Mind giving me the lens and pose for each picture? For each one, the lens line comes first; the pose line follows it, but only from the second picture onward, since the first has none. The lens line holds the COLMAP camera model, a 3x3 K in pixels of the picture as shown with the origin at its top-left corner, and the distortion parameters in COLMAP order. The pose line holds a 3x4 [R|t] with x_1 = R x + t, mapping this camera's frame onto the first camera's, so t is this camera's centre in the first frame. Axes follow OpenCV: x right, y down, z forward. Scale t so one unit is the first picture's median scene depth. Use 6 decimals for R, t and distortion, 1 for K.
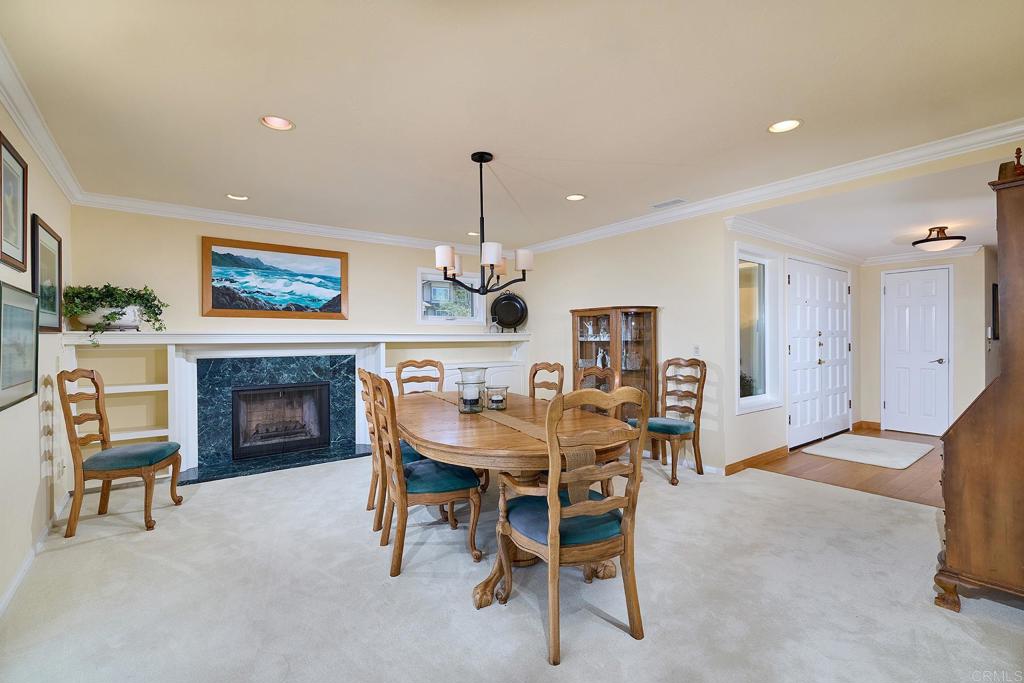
lens RADIAL K [[468.4, 0, 515.1], [0, 468.4, 338.7], [0, 0, 1]] dist [0.000995, 0.000081]
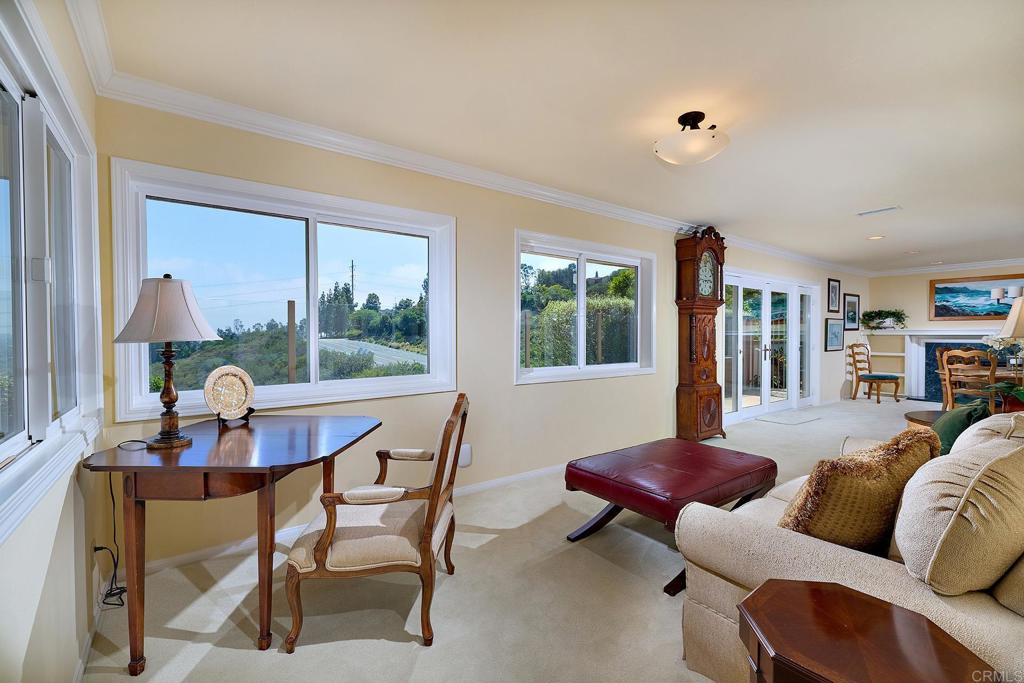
lens RADIAL K [[437.8, 0, 512.0], [0, 437.8, 337.9], [0, 0, 1]] dist [-0.000138, -0.000048]
pose [[-0.003053, 0.015438, -0.999876, 1.185289], [0.001201, 0.999880, 0.015435, -0.007534], [0.999995, -0.001153, -0.003071, -0.749994]]
